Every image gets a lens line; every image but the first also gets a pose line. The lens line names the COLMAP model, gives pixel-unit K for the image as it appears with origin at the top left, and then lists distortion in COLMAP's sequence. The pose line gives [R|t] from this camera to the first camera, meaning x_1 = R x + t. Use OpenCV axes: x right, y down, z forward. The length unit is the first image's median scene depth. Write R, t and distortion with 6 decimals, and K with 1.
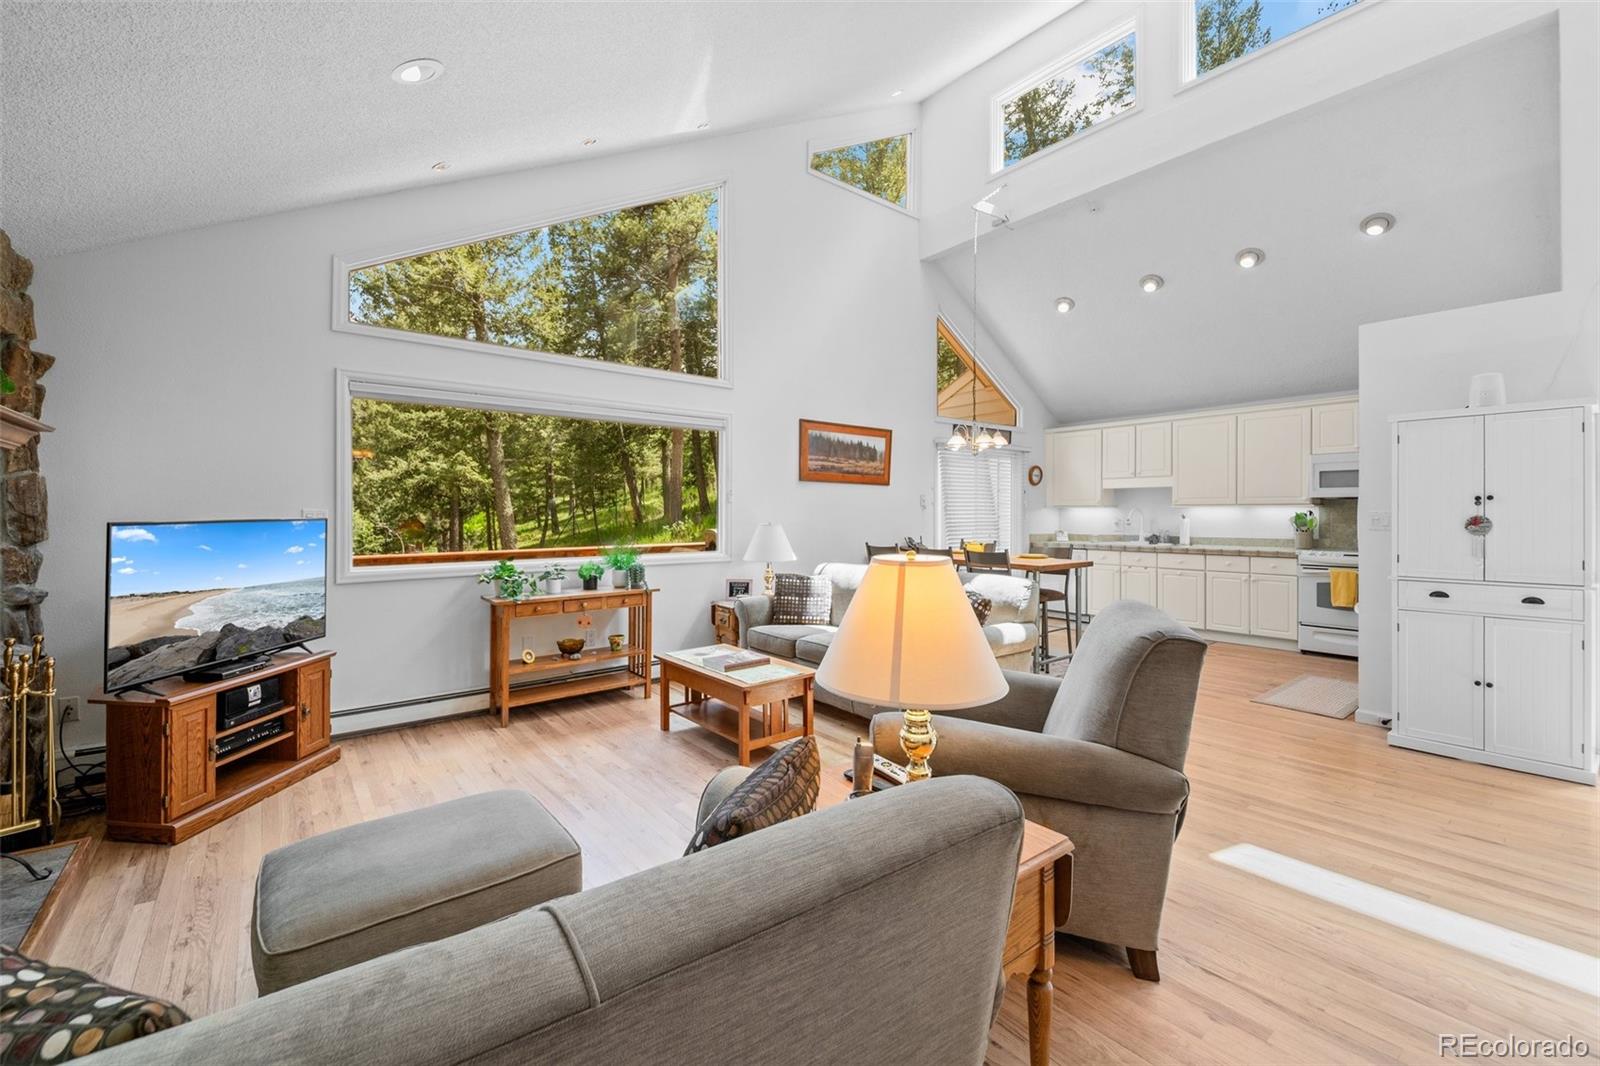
lens RADIAL K [[657.2, 0, 779.2], [0, 657.2, 510.1], [0, 0, 1]] dist [0.000933, -0.000068]
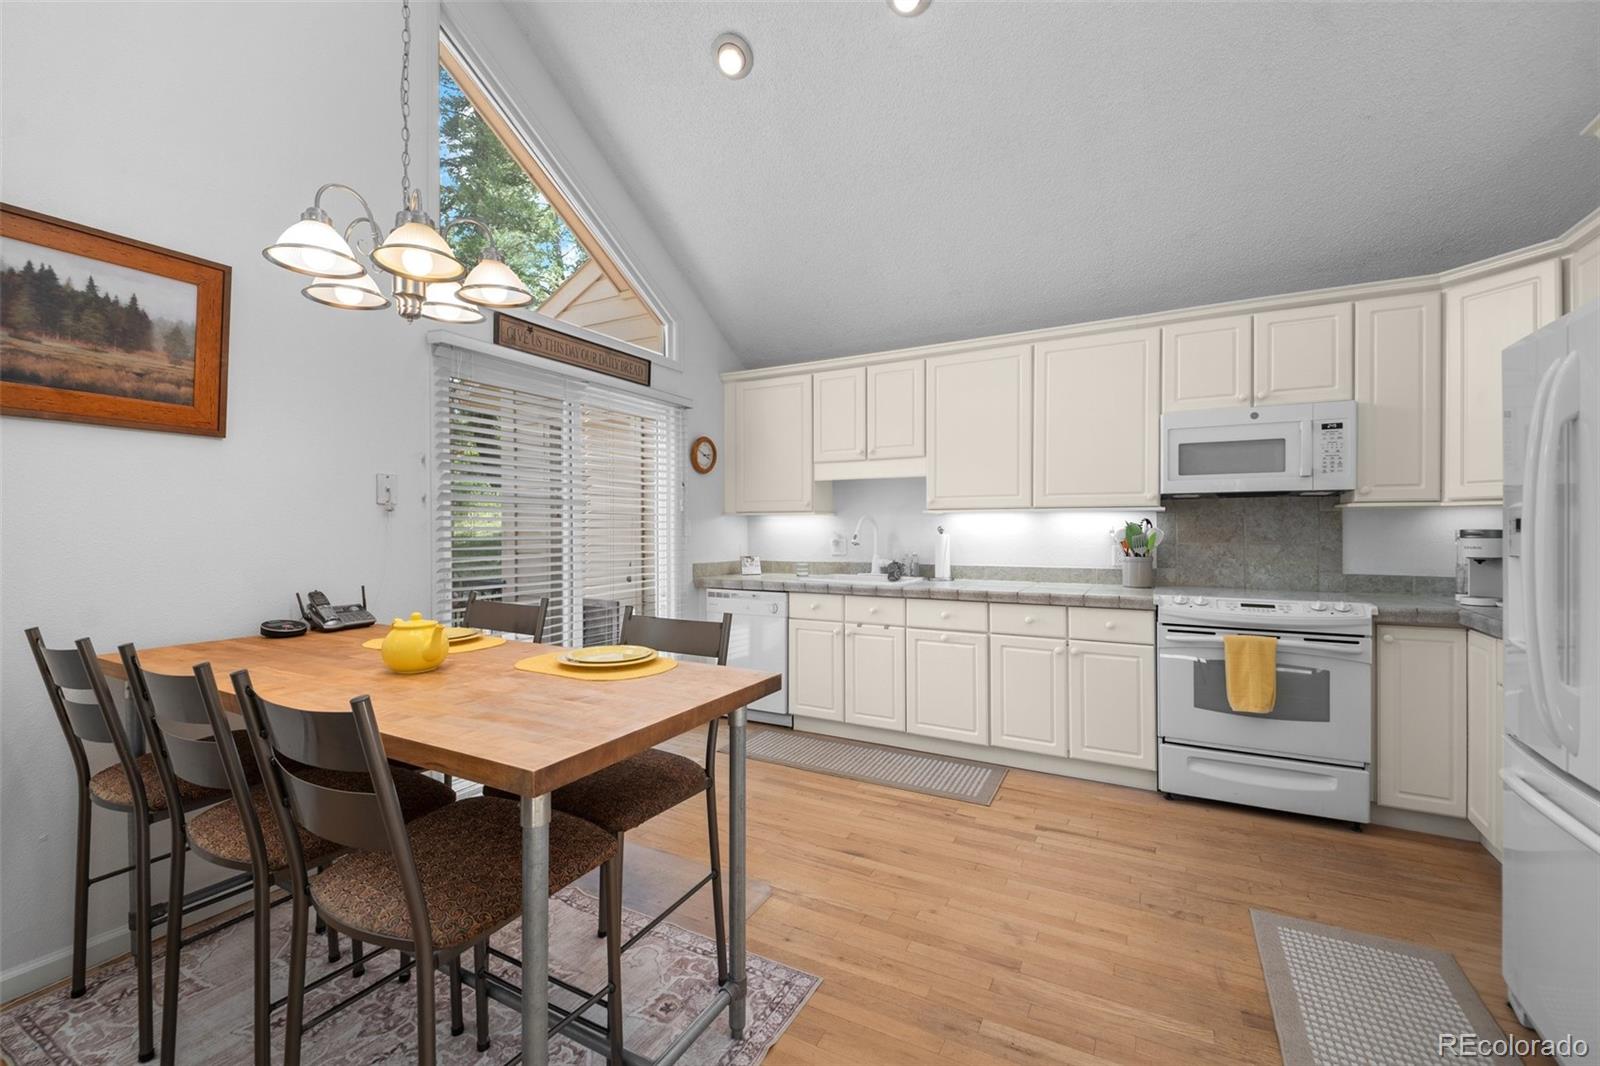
lens RADIAL K [[673.3, 0, 800.0], [0, 673.3, 533.0], [0, 0, 1]] dist [0.000728, -0.000126]
pose [[0.908552, -0.004783, 0.417745, 0.312950], [0.000264, 0.999941, 0.010874, 0.007172], [-0.417772, -0.009770, 0.908499, 0.627341]]
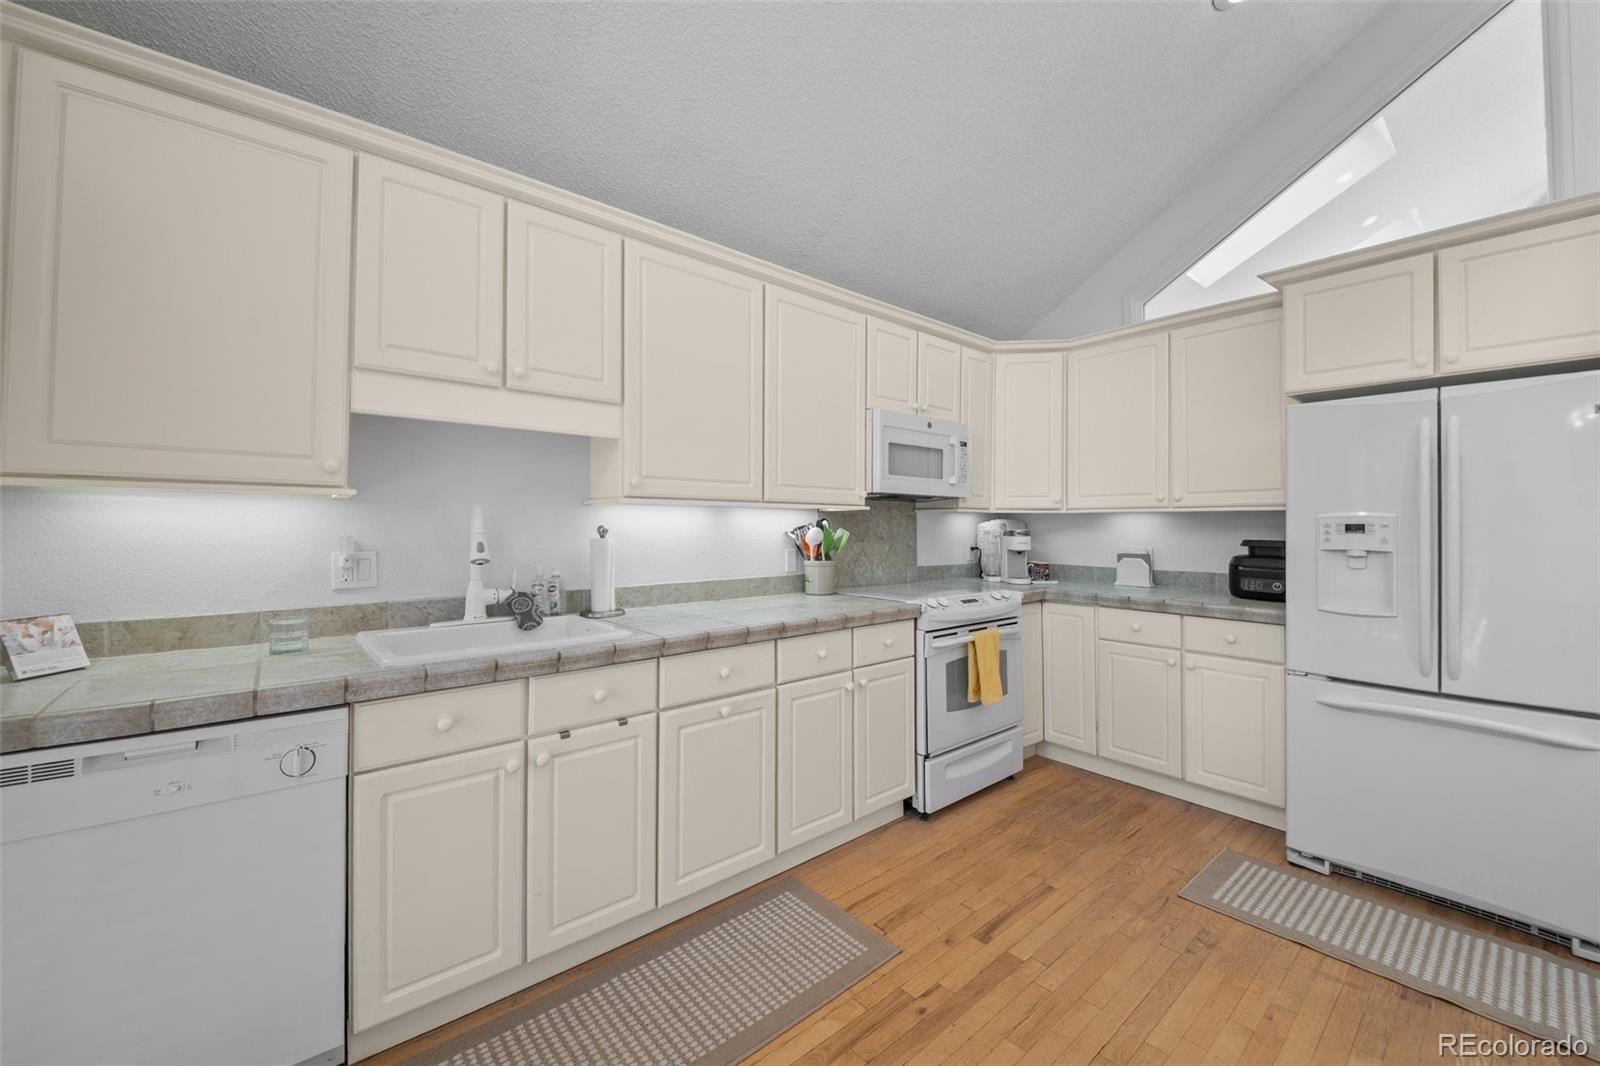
lens RADIAL K [[590.0, 0, 800.0], [0, 590.0, 533.0], [0, 0, 1]] dist [0.012196, -0.011597]
pose [[-0.045247, -0.010088, 0.998925, 0.364172], [-0.006244, 0.999932, 0.009816, 0.008166], [-0.998956, -0.005793, -0.045307, 1.099978]]
